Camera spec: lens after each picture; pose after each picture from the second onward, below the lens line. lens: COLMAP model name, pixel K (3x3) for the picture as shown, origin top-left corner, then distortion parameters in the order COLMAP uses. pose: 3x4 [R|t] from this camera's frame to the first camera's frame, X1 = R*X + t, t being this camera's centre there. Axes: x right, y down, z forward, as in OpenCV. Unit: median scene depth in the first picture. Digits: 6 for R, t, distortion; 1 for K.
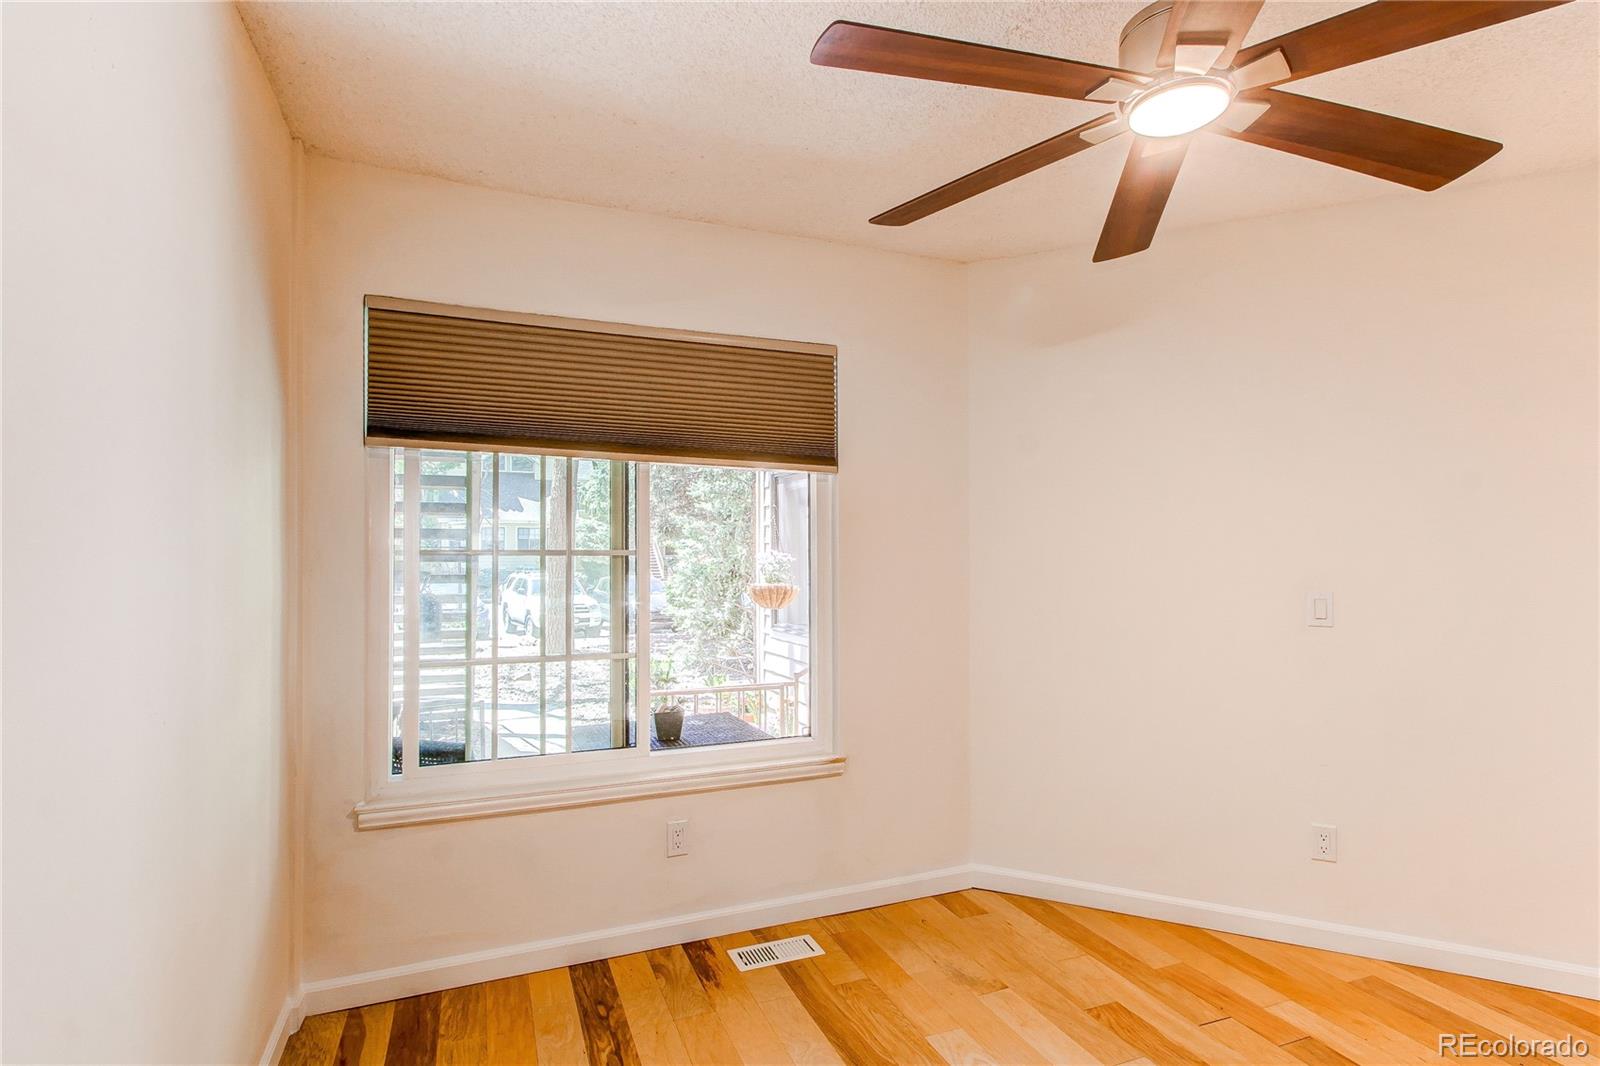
lens RADIAL K [[775.2, 0, 790.6], [0, 775.2, 543.0], [0, 0, 1]] dist [0.000385, -0.000128]
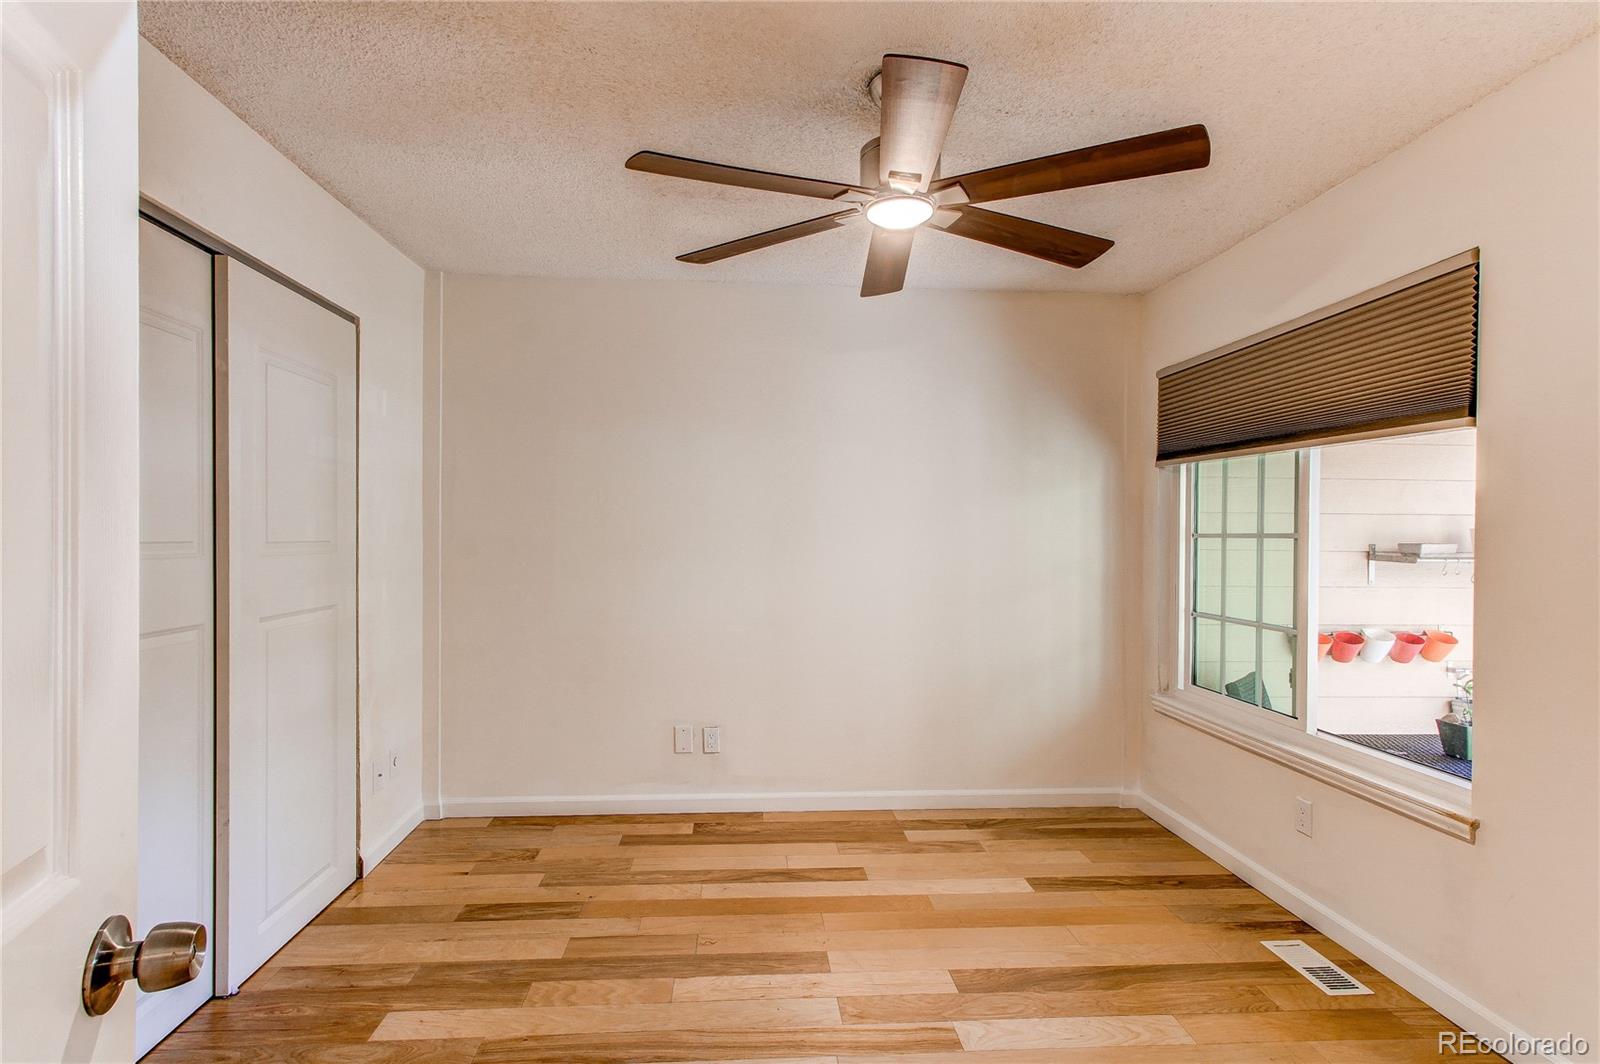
lens RADIAL K [[775.2, 0, 790.7], [0, 775.2, 535.3], [0, 0, 1]] dist [0.000385, -0.000128]
pose [[-0.299817, 0.003825, -0.953989, 1.098135], [0.011677, 0.999932, 0.000339, 0.003083], [0.953925, -0.011038, -0.299841, 0.713021]]
